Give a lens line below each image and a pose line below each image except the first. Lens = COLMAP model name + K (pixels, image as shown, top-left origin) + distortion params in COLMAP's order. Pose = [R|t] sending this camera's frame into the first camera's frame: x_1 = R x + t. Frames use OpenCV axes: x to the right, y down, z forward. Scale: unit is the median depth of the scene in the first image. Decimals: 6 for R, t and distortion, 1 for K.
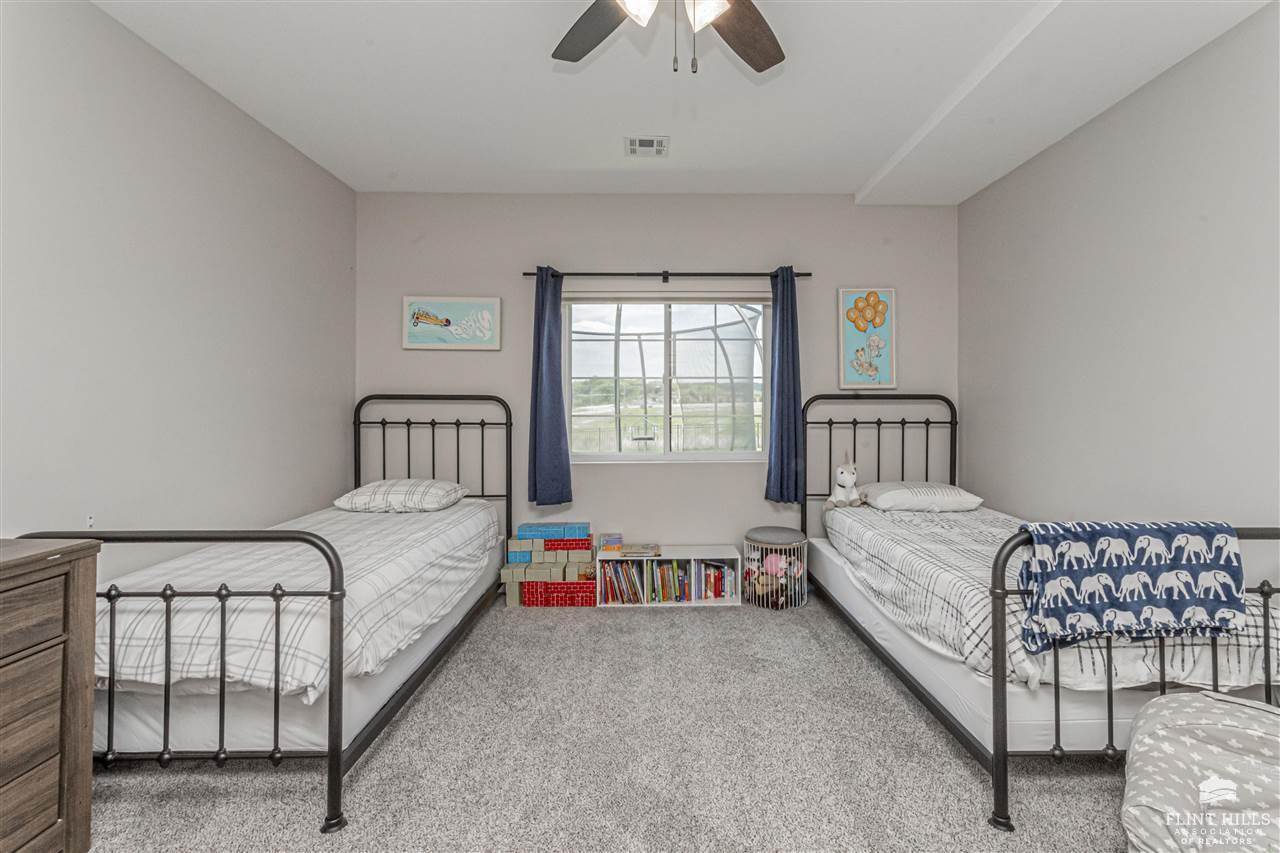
lens RADIAL K [[567.1, 0, 652.5], [0, 567.1, 397.9], [0, 0, 1]] dist [-0.001893, 0.001079]
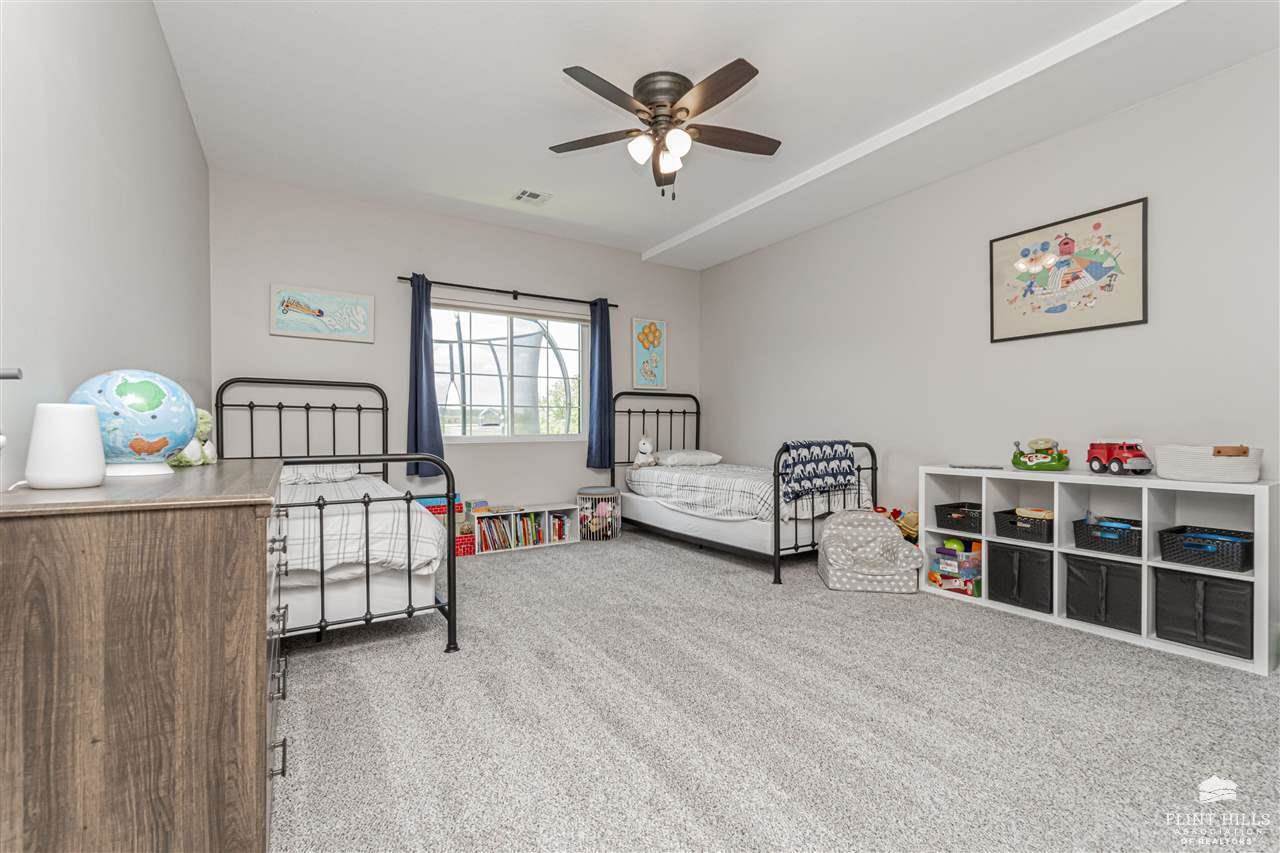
lens RADIAL K [[567.1, 0, 640.5], [0, 567.1, 428.2], [0, 0, 1]] dist [-0.001893, 0.001079]
pose [[0.850832, -0.001817, 0.525435, -0.435069], [-0.005144, 0.999917, 0.011786, 0.072031], [-0.525413, -0.012731, 0.850752, -0.243526]]
